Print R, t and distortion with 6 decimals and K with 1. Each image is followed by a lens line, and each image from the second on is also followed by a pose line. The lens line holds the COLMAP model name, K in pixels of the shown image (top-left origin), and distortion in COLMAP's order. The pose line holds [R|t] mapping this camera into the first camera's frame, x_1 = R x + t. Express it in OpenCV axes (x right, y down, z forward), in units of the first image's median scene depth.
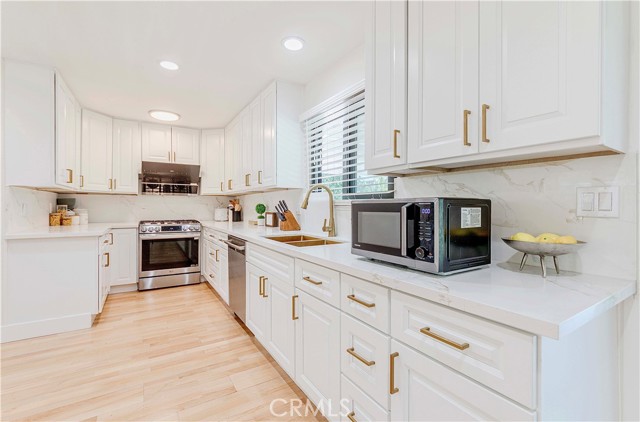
lens RADIAL K [[286.9, 0, 318.3], [0, 286.9, 205.8], [0, 0, 1]] dist [-0.000605, -0.000199]
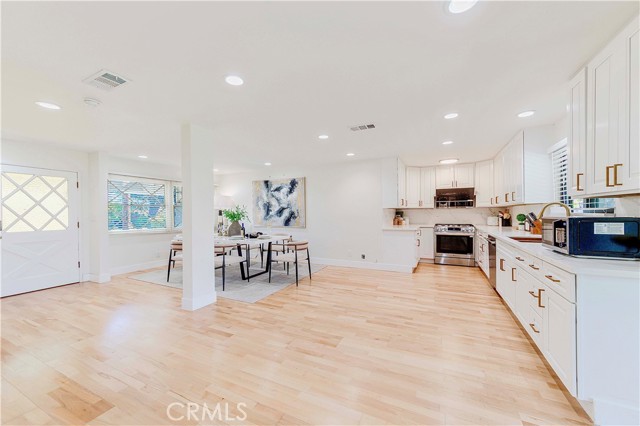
lens RADIAL K [[217.4, 0, 306.7], [0, 217.4, 214.7], [0, 0, 1]] dist [0.000664, 0.000027]
pose [[0.448291, -0.006818, -0.893862, 0.216058], [0.017035, 0.999854, 0.000917, -0.018377], [0.893725, -0.015638, 0.448342, -0.299725]]
